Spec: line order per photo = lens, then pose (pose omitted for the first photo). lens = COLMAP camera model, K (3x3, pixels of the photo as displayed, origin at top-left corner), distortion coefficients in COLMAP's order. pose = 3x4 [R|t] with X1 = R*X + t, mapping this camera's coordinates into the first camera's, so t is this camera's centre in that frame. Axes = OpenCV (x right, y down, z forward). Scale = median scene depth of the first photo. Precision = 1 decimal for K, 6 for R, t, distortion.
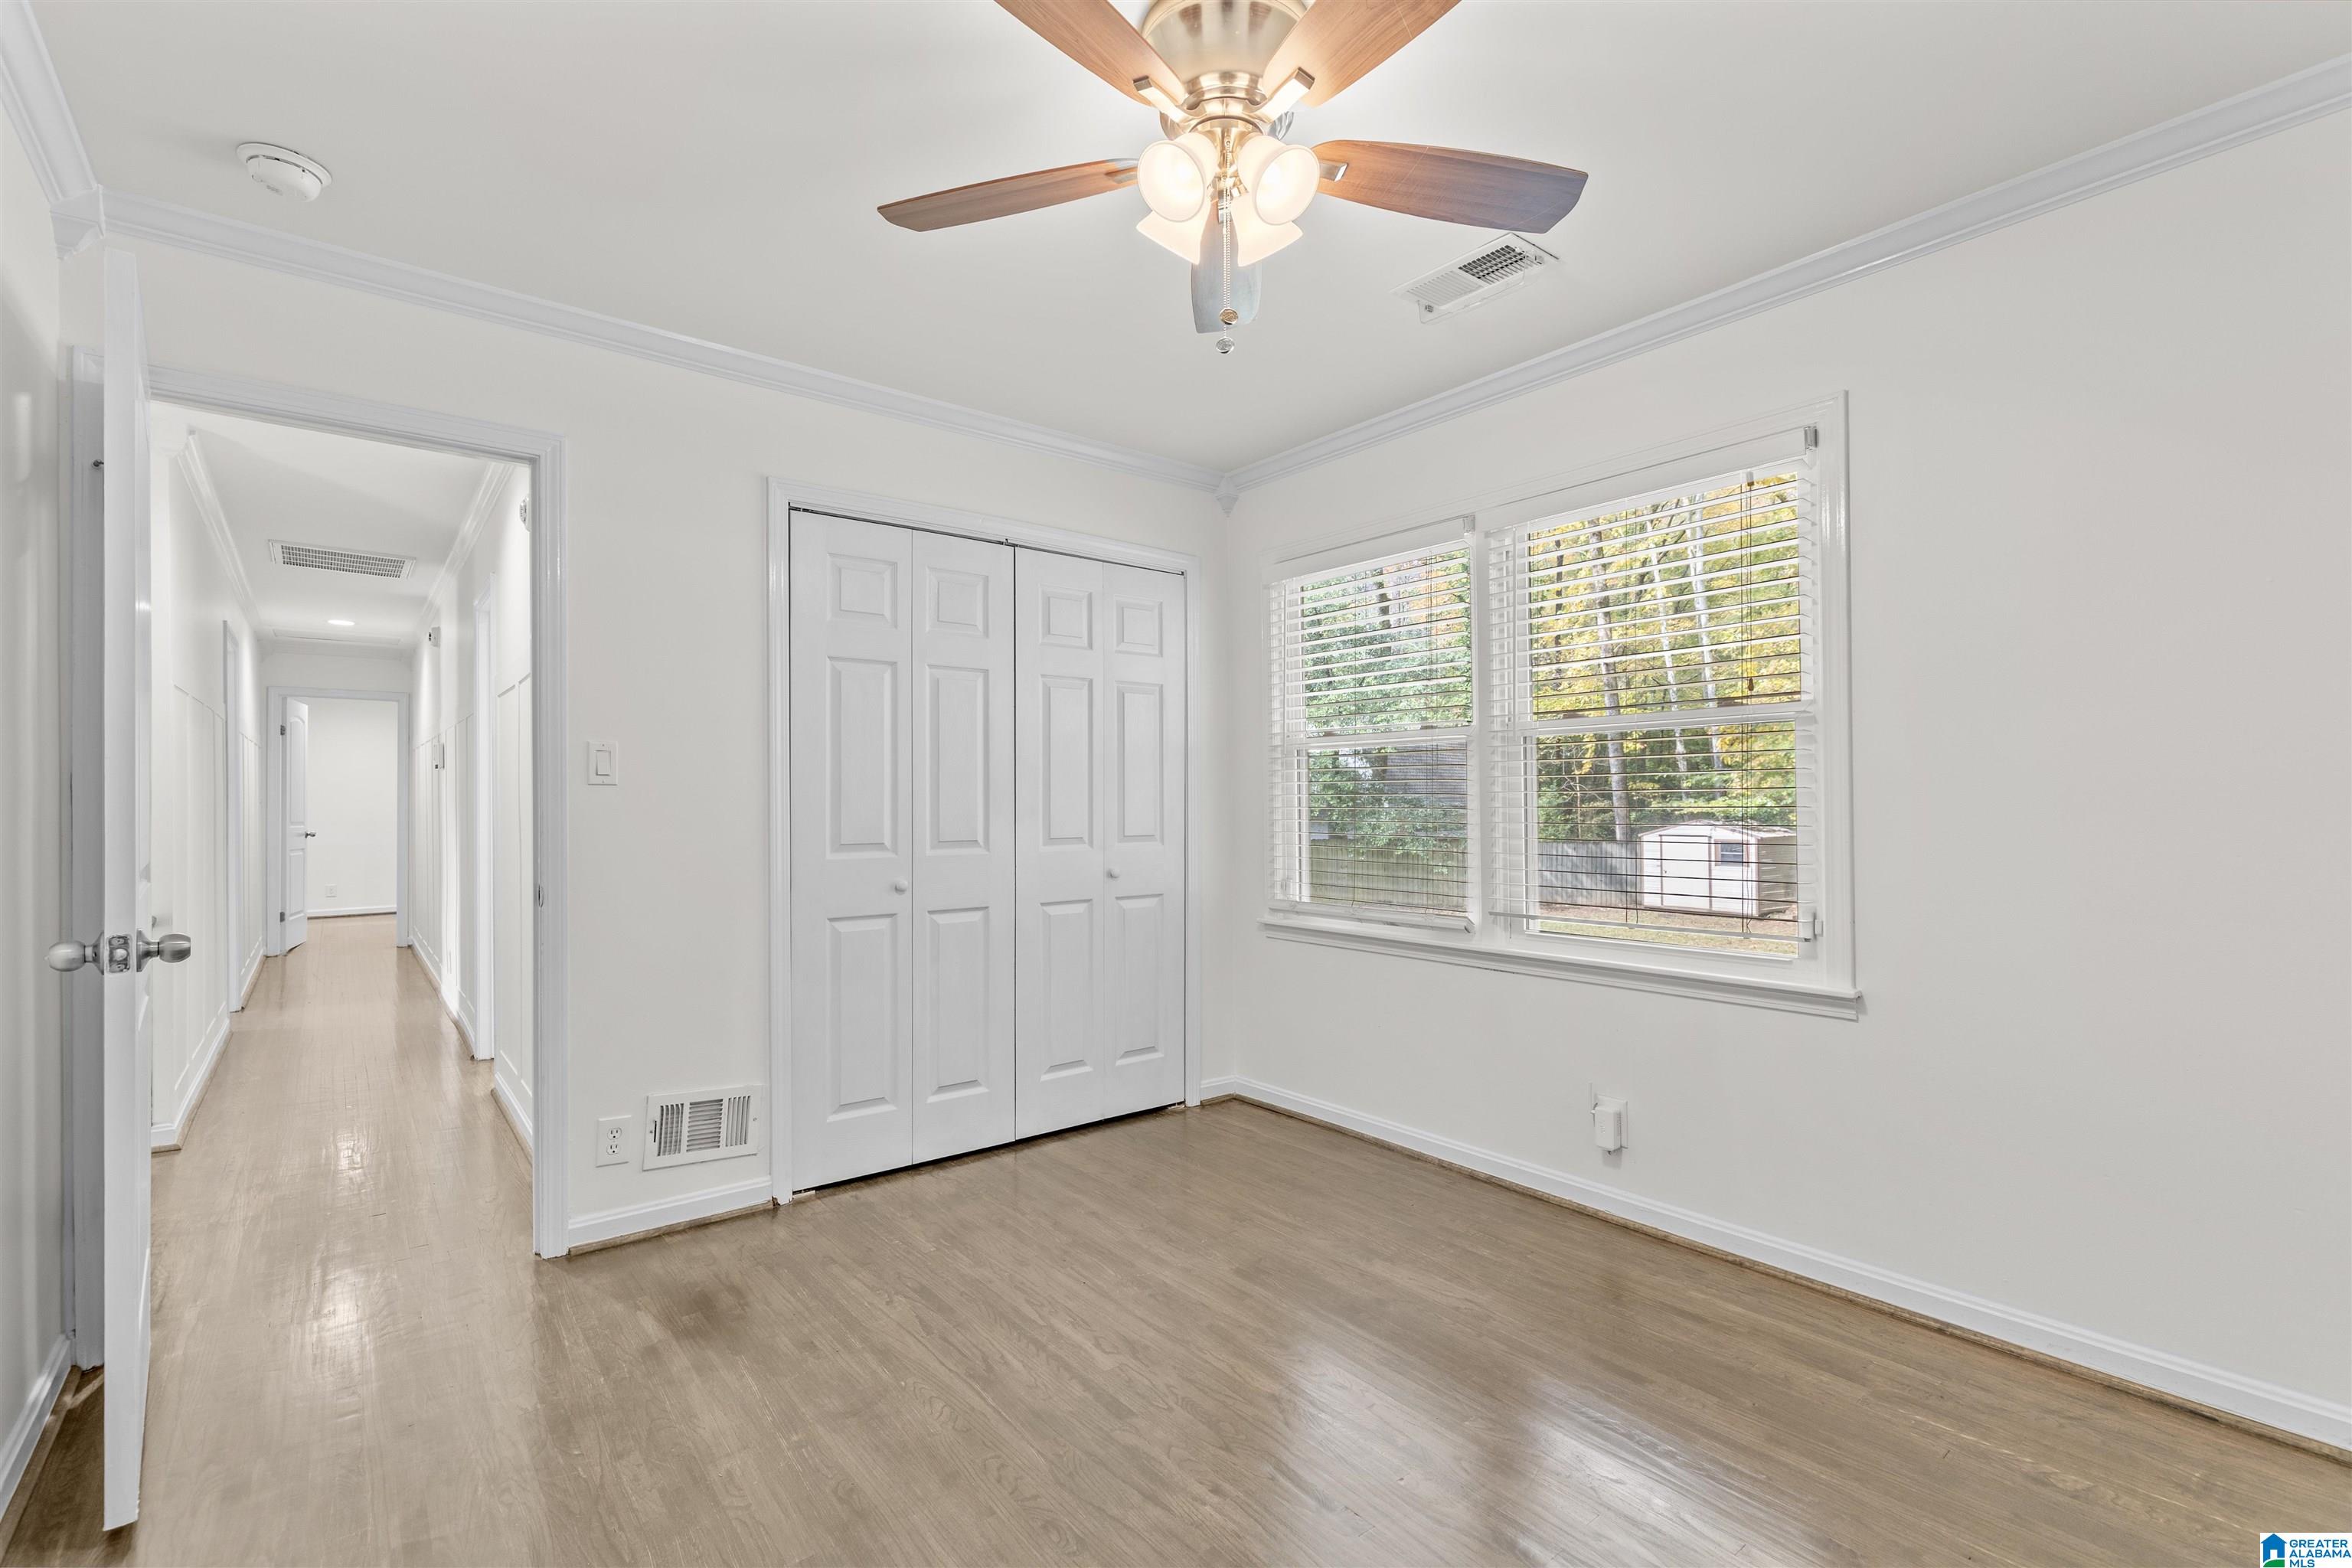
lens RADIAL K [[1072.1, 0, 1193.6], [0, 1072.1, 794.6], [0, 0, 1]] dist [0.003329, 0.000532]
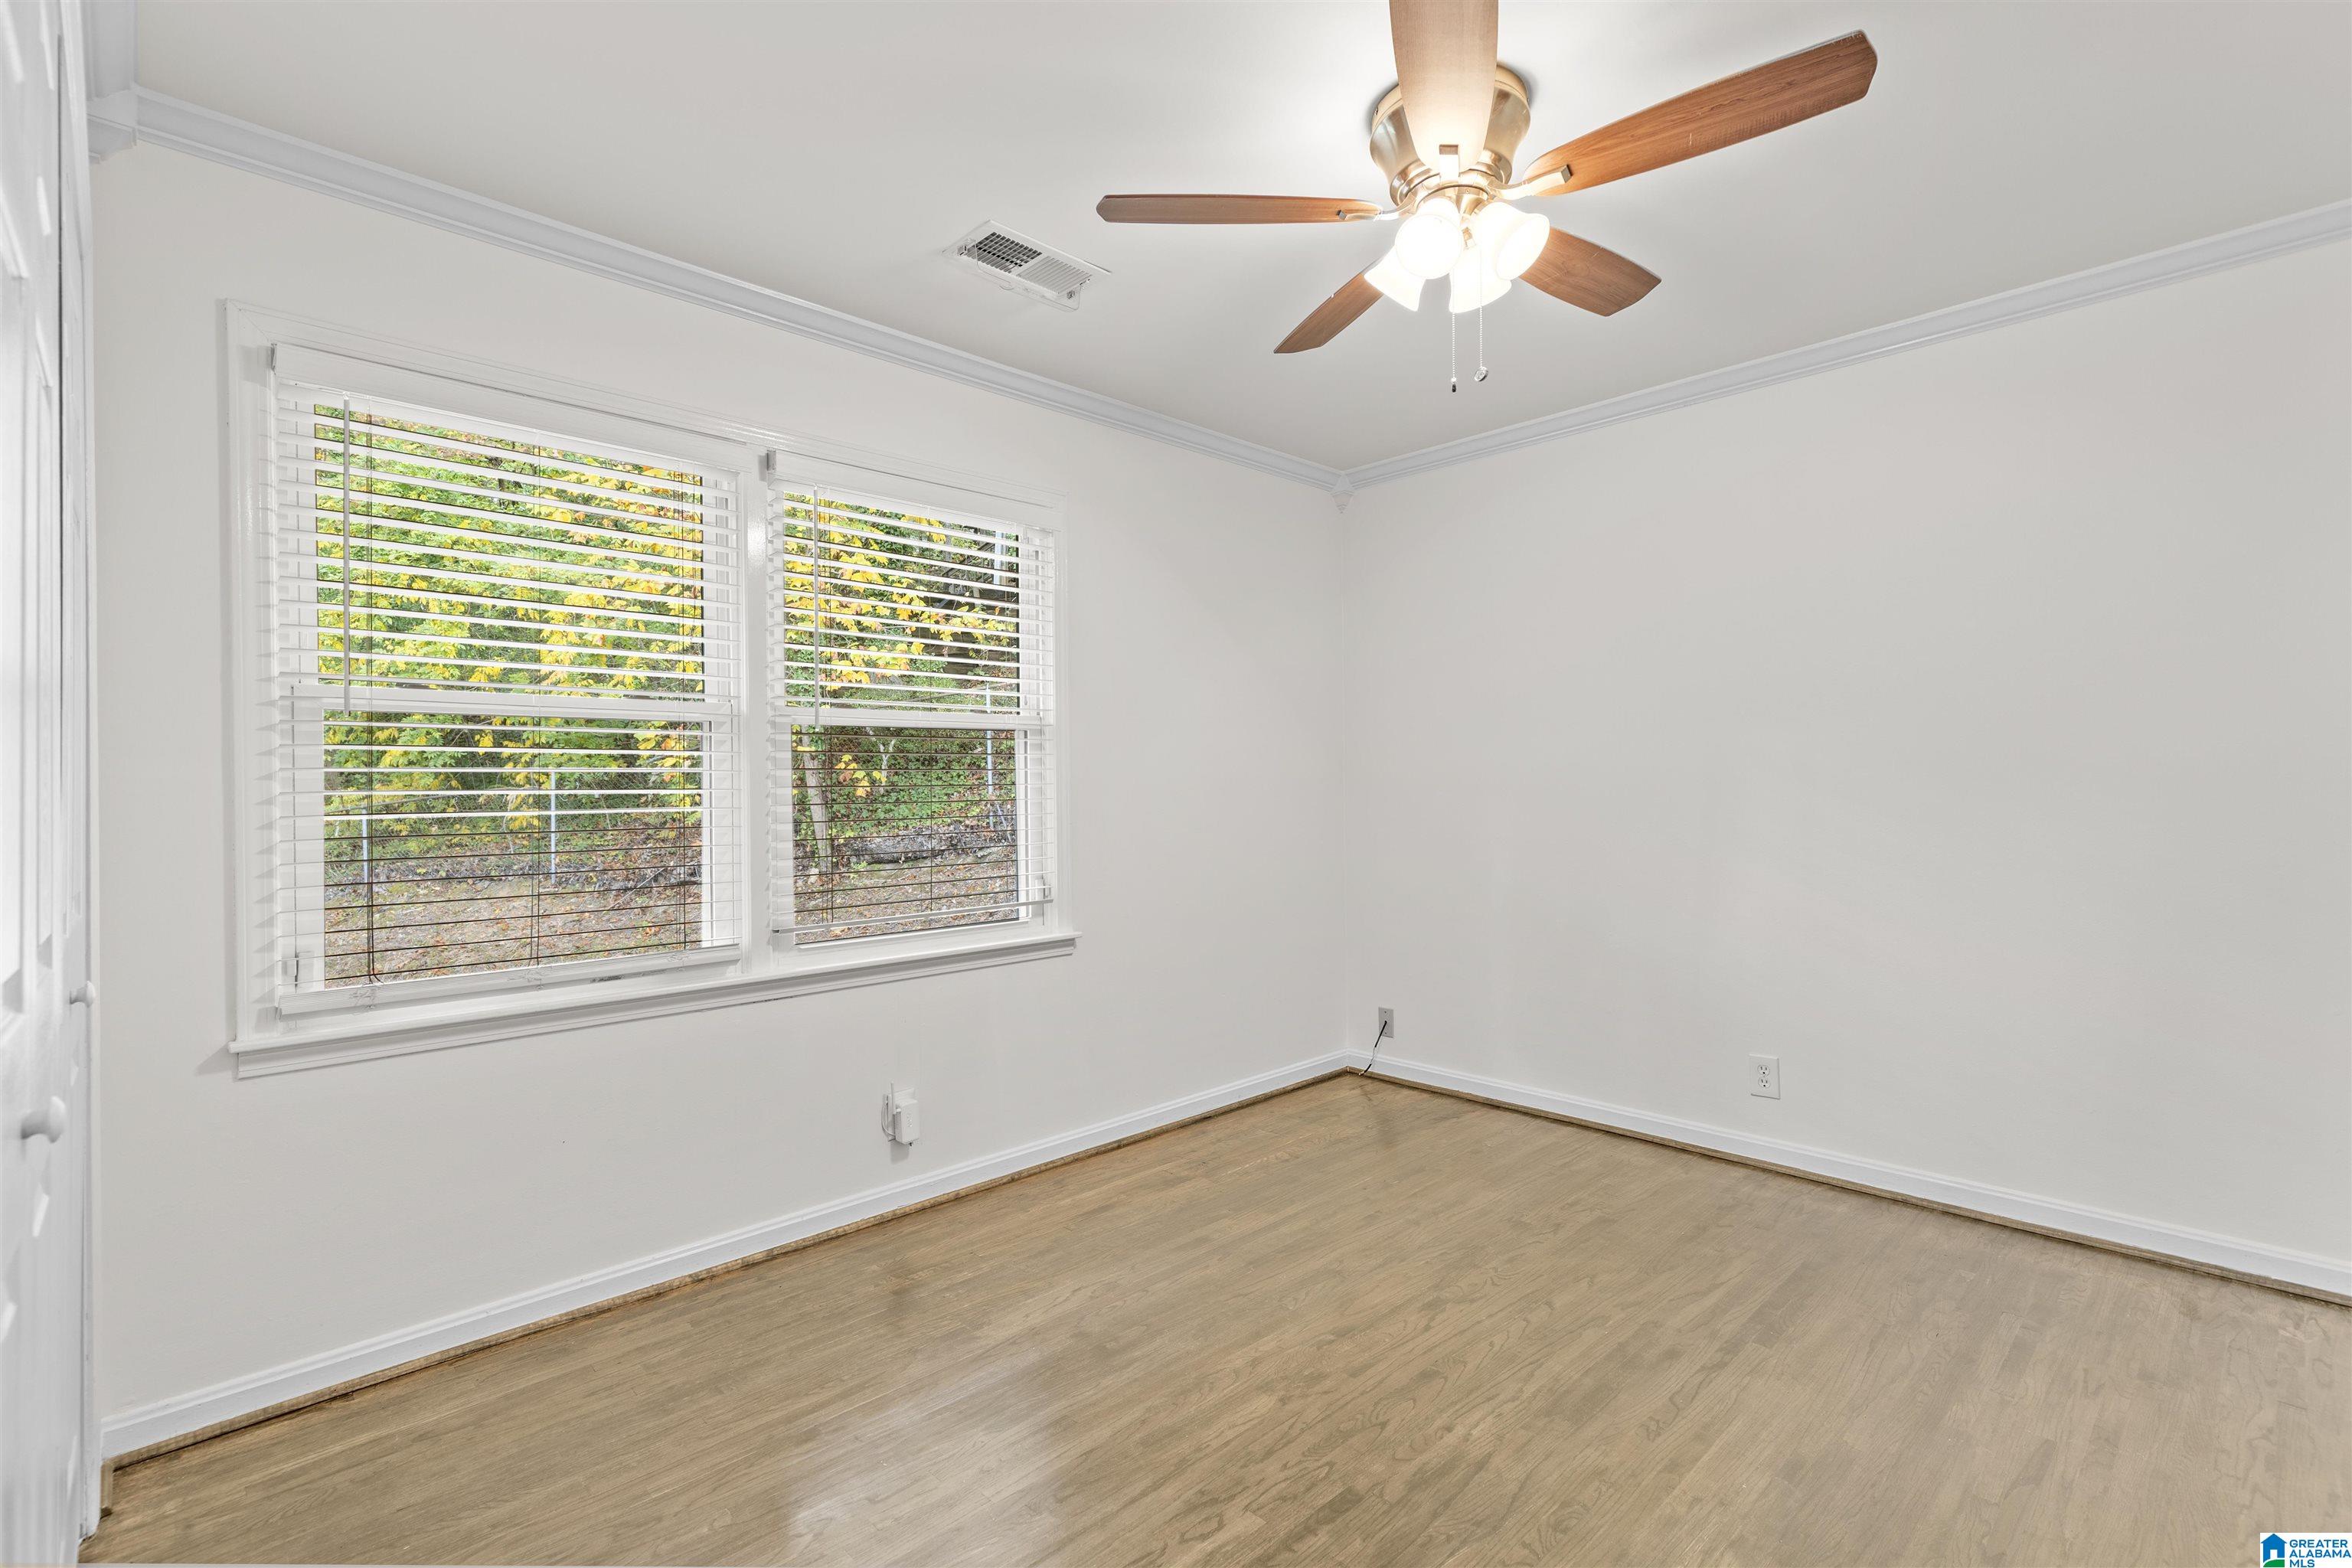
lens RADIAL K [[1072.1, 0, 1160.6], [0, 1072.1, 781.0], [0, 0, 1]] dist [0.003329, 0.000532]
pose [[-0.082908, 0.010783, 0.996499, -0.703904], [0.007971, 0.999917, -0.010156, 0.004882], [-0.996525, 0.007101, -0.082987, 0.931630]]
